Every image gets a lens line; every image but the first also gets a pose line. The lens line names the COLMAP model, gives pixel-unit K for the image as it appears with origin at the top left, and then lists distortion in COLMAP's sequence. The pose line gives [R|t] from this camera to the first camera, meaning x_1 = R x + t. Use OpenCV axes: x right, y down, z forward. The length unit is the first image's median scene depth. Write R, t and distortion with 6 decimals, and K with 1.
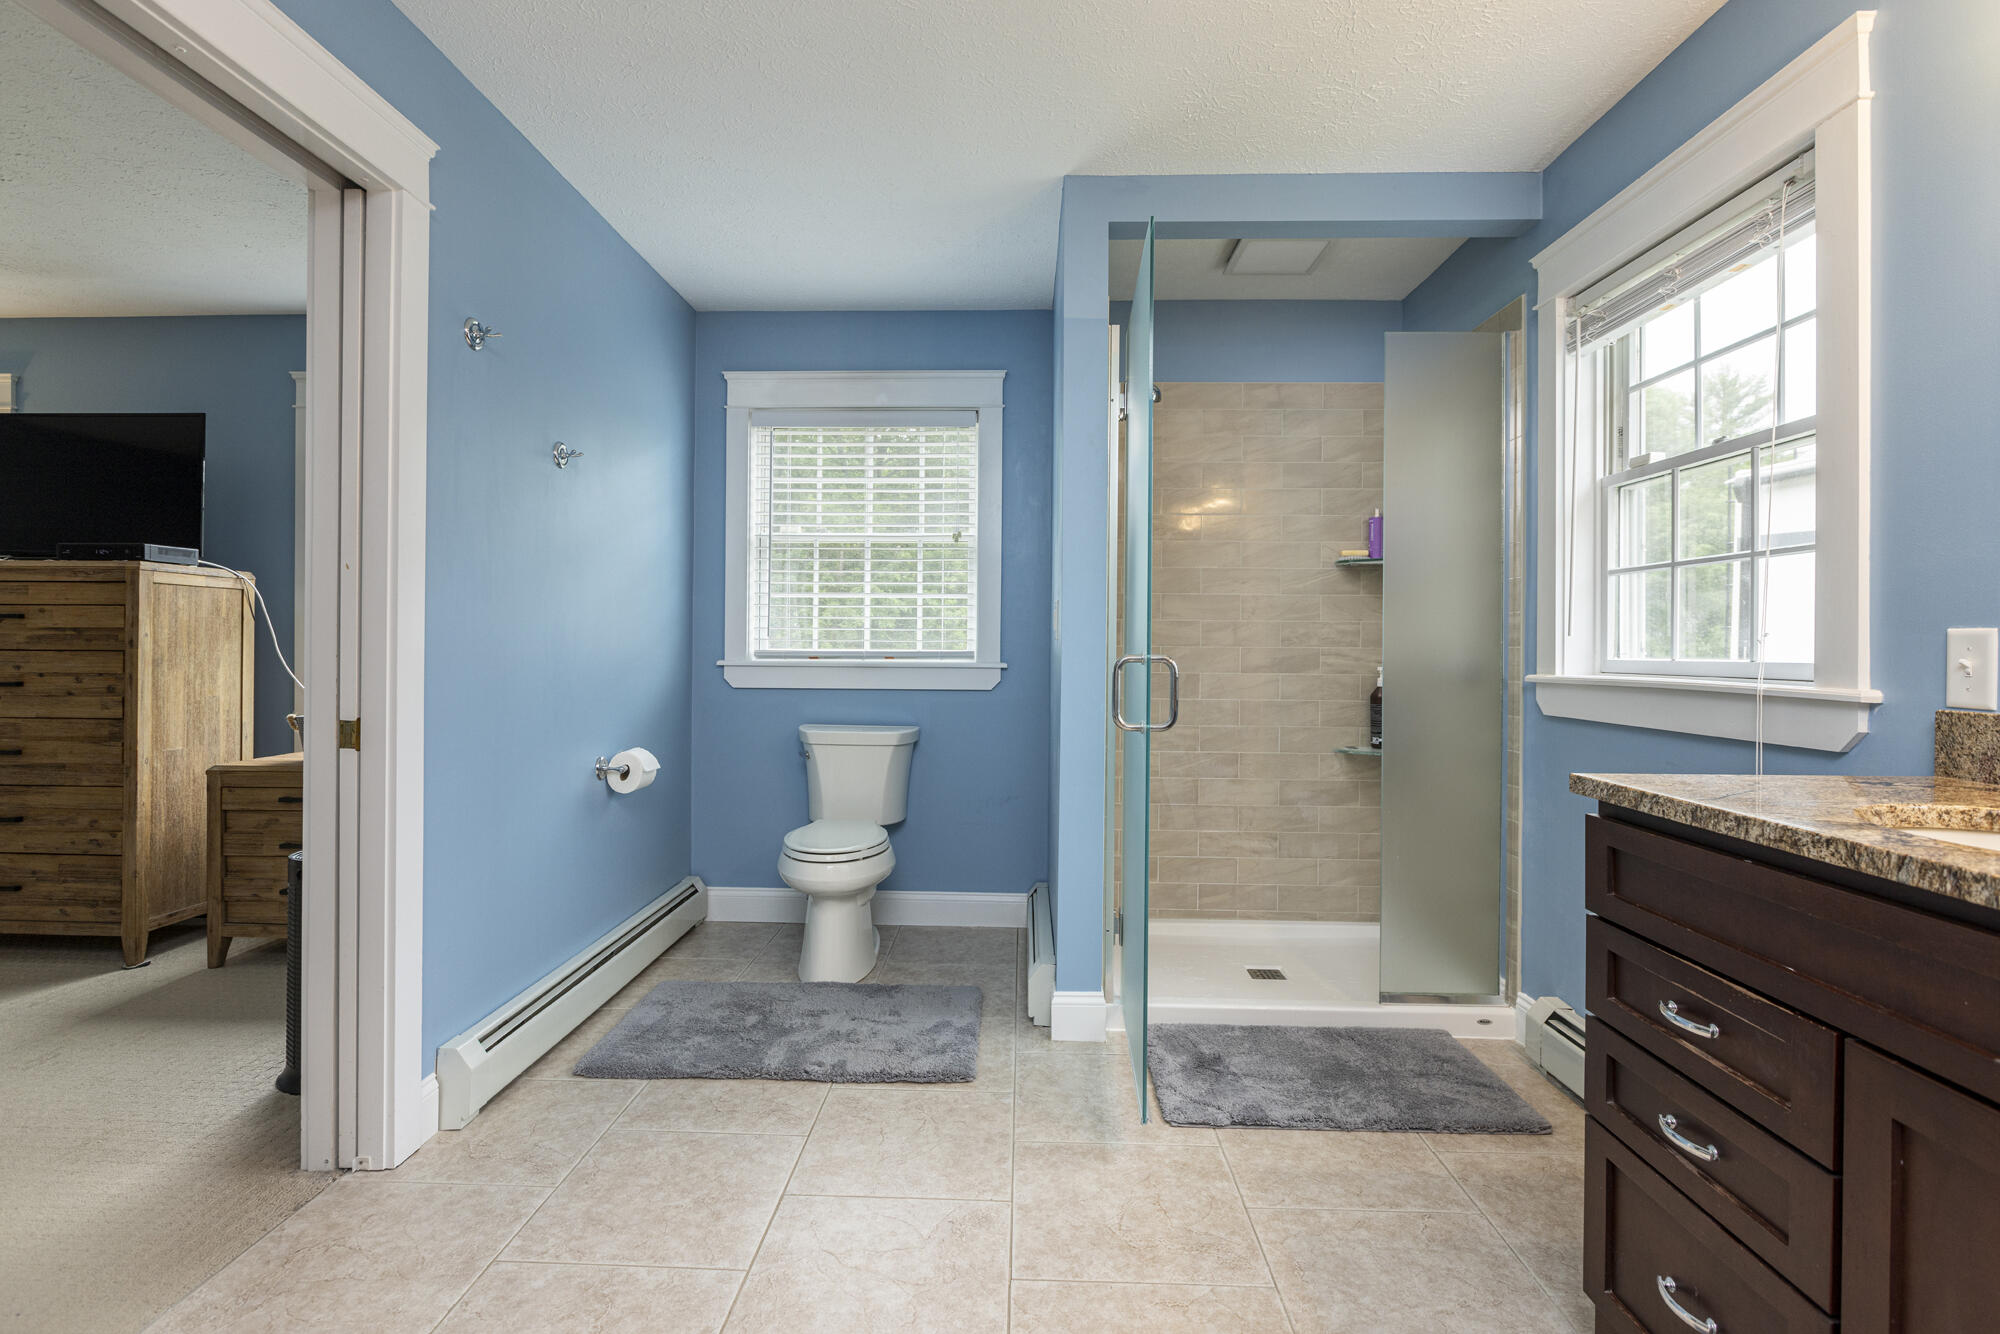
lens RADIAL K [[962.0, 0, 989.9], [0, 962.0, 652.7], [0, 0, 1]] dist [0.001950, -0.000547]
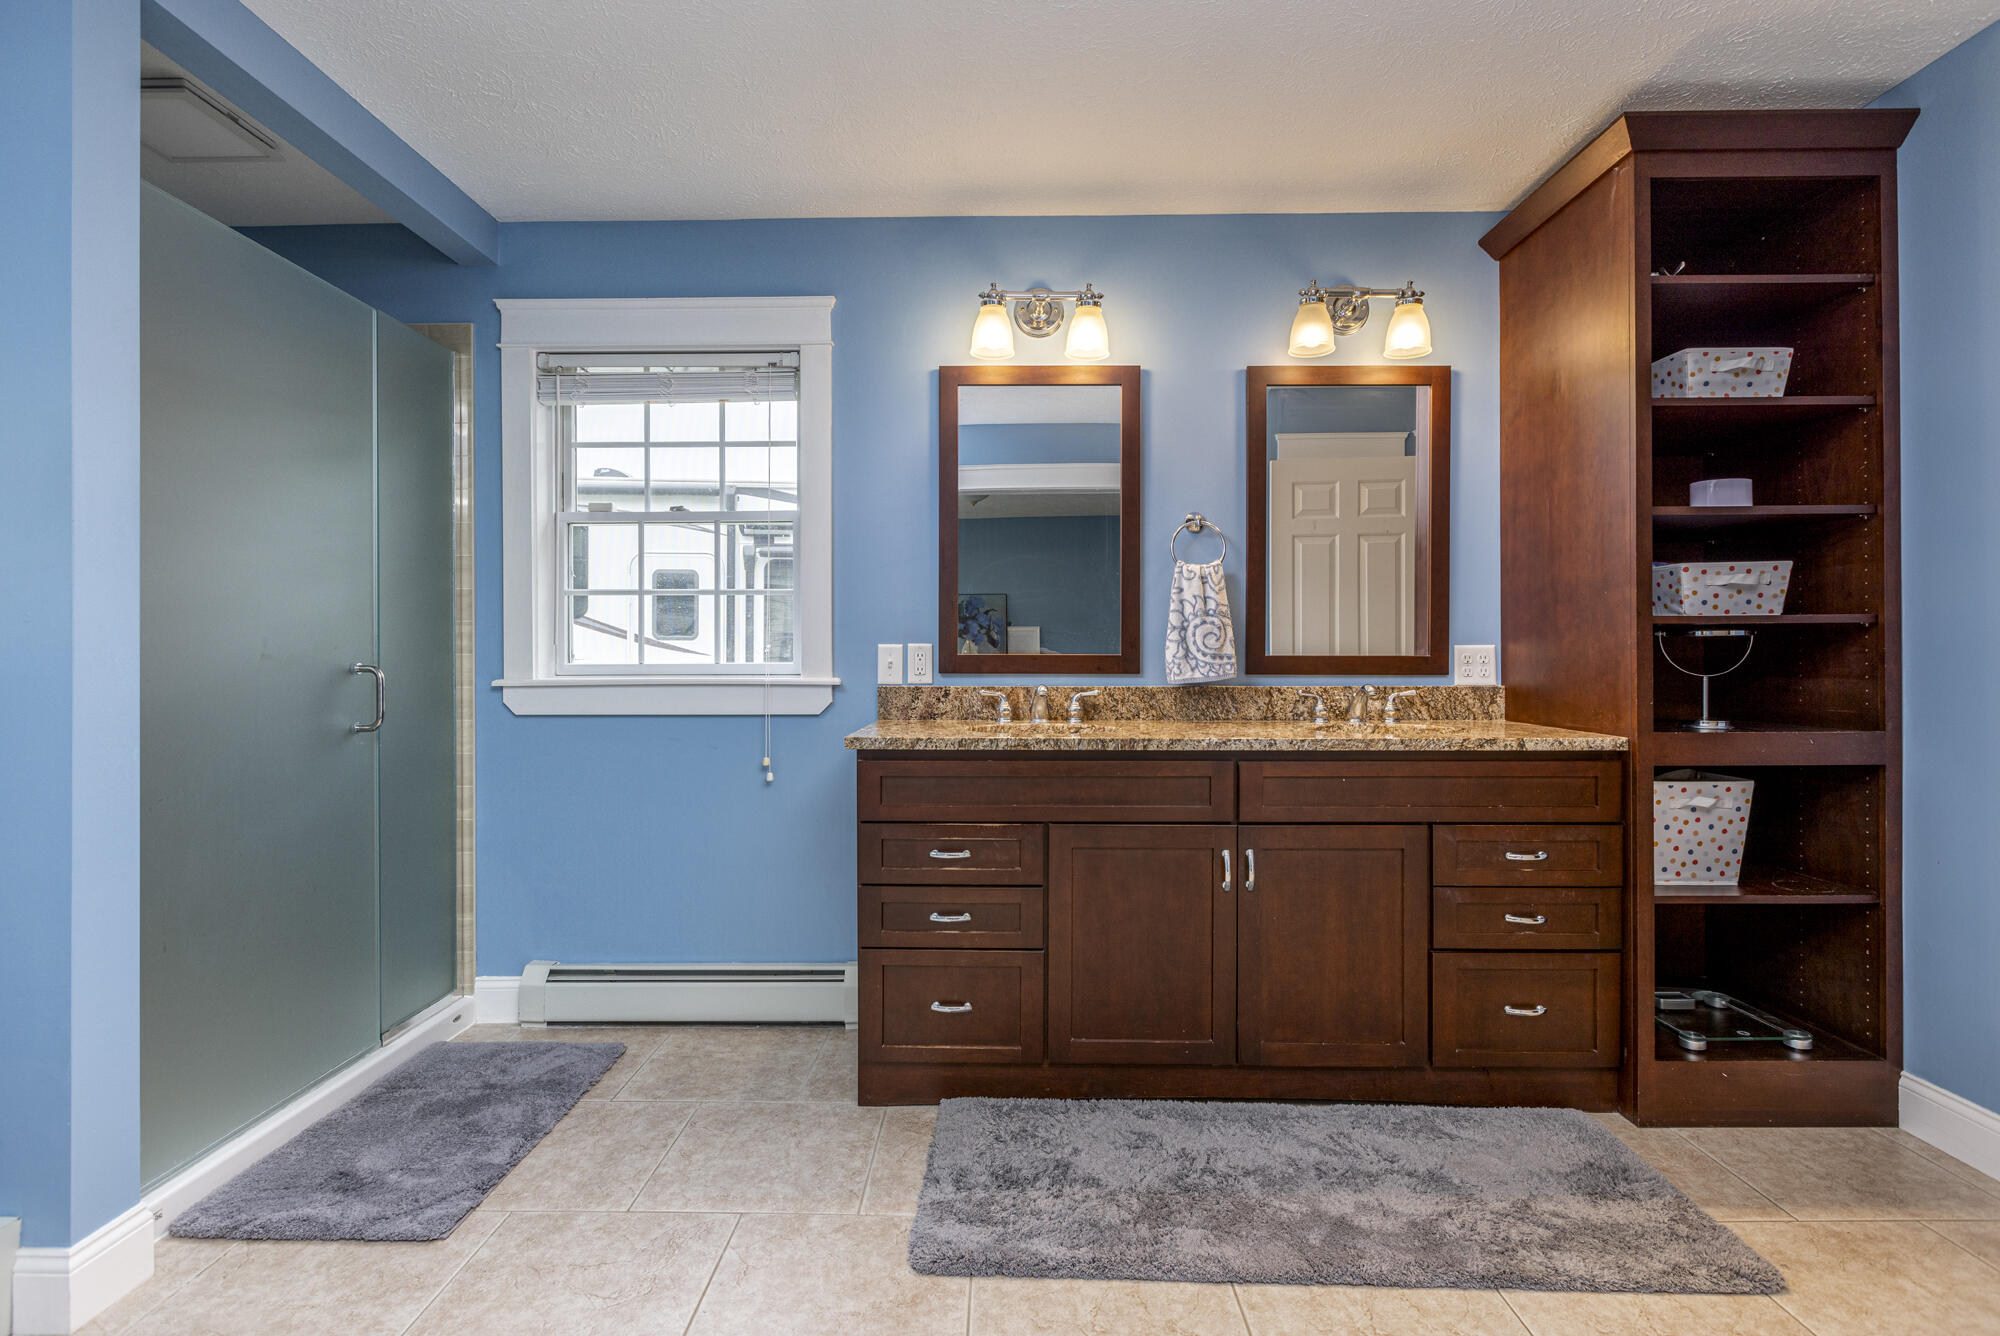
lens RADIAL K [[955.7, 0, 987.9], [0, 955.7, 661.2], [0, 0, 1]] dist [-0.001470, -0.003811]
pose [[-0.025868, -0.008957, 0.999625, -0.516469], [0.006607, 0.999936, 0.009131, -0.003620], [-0.999644, 0.006840, -0.025808, 0.454088]]
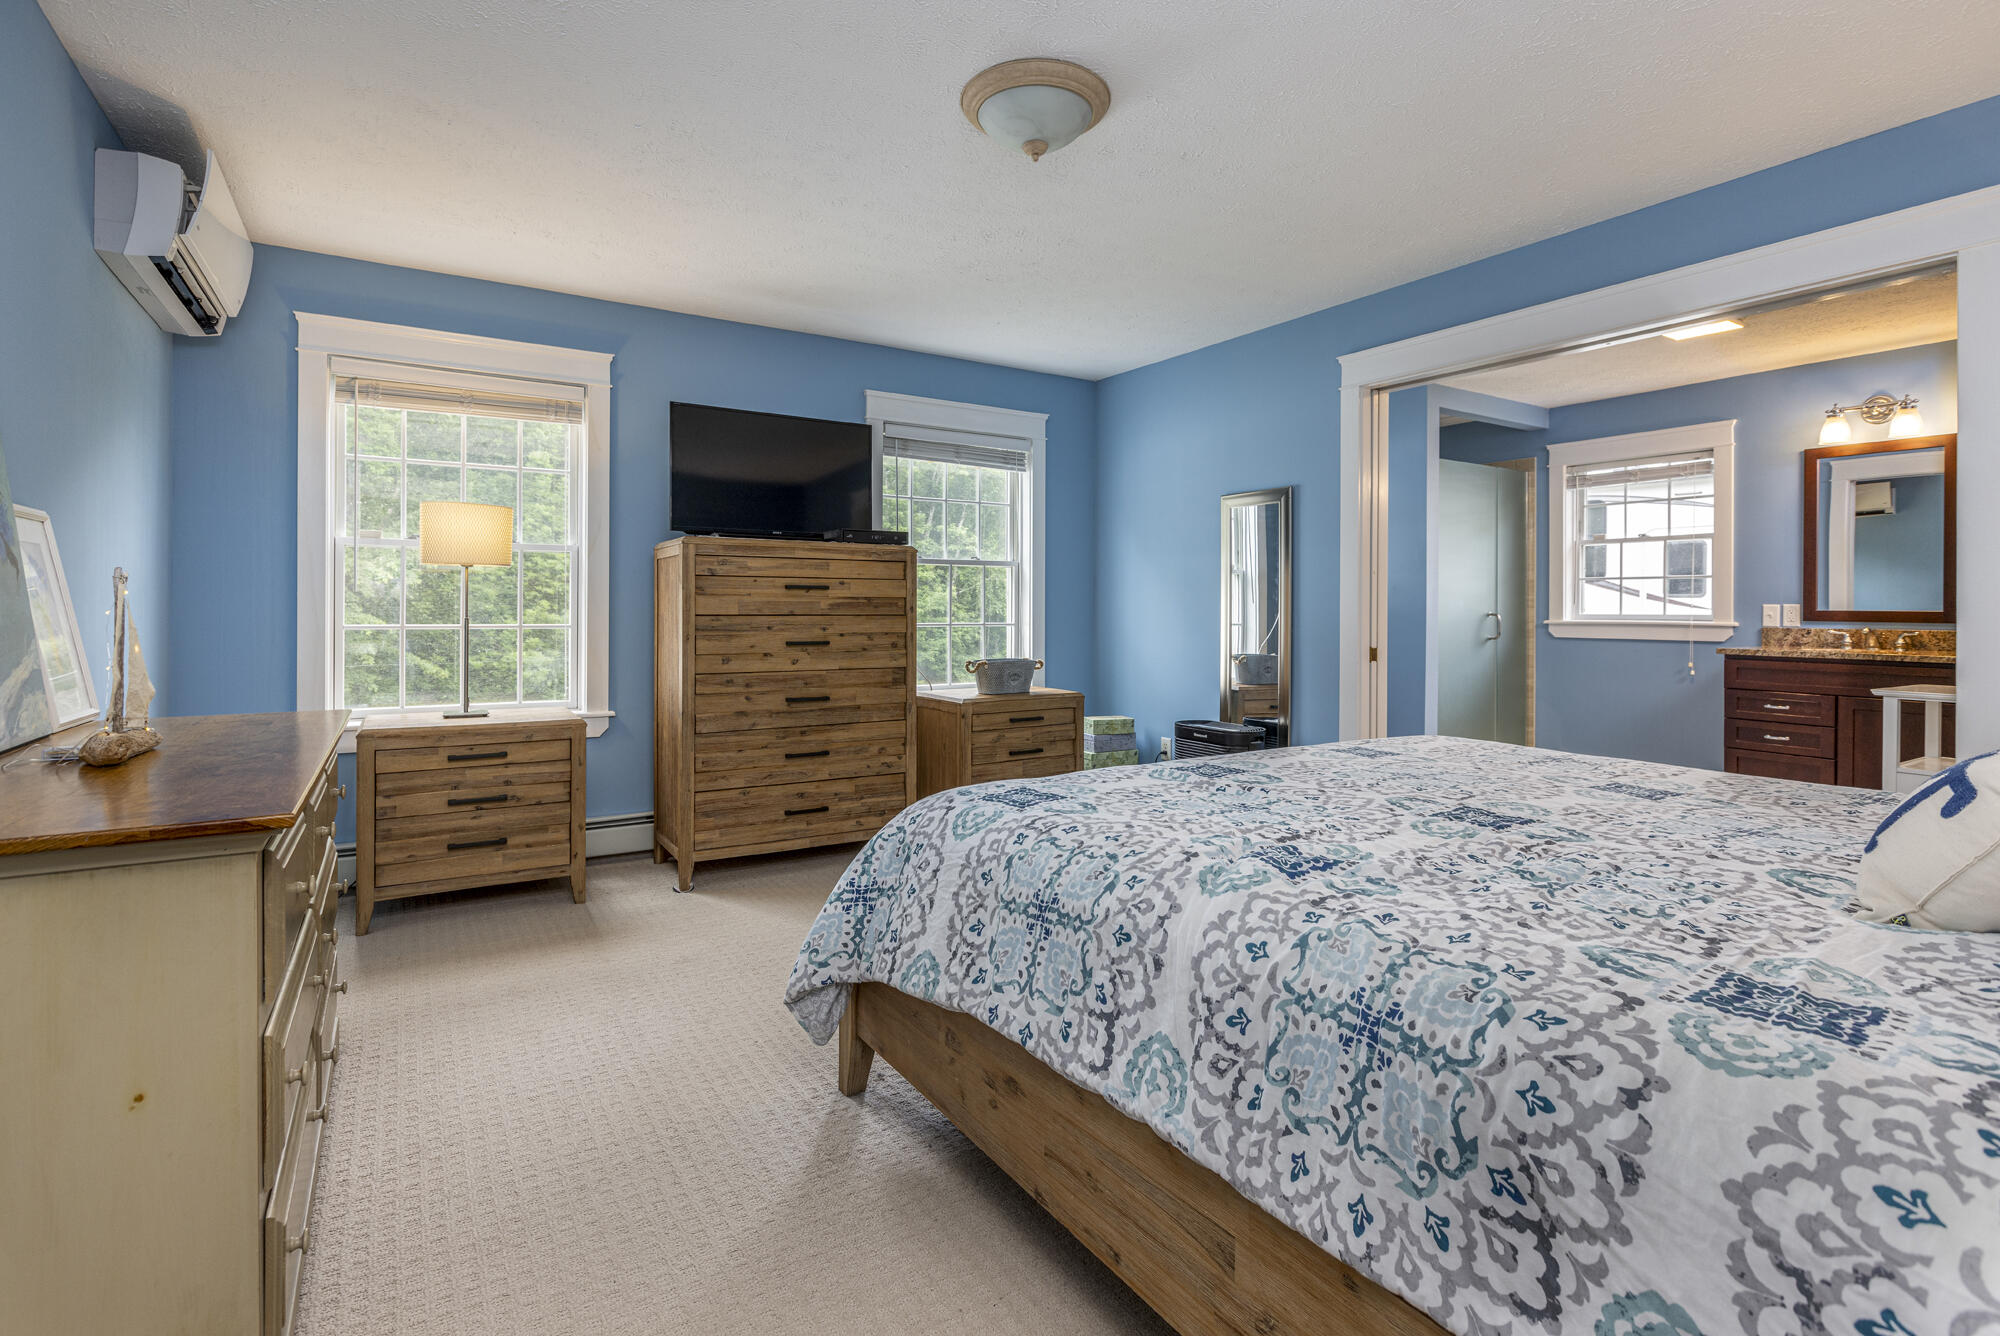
lens RADIAL K [[955.7, 0, 976.4], [0, 955.7, 611.7], [0, 0, 1]] dist [-0.001470, -0.003811]
pose [[0.822697, -0.005041, 0.568458, -1.878036], [0.004539, 0.999987, 0.002299, -0.010865], [-0.568462, 0.000689, 0.822709, -0.138819]]
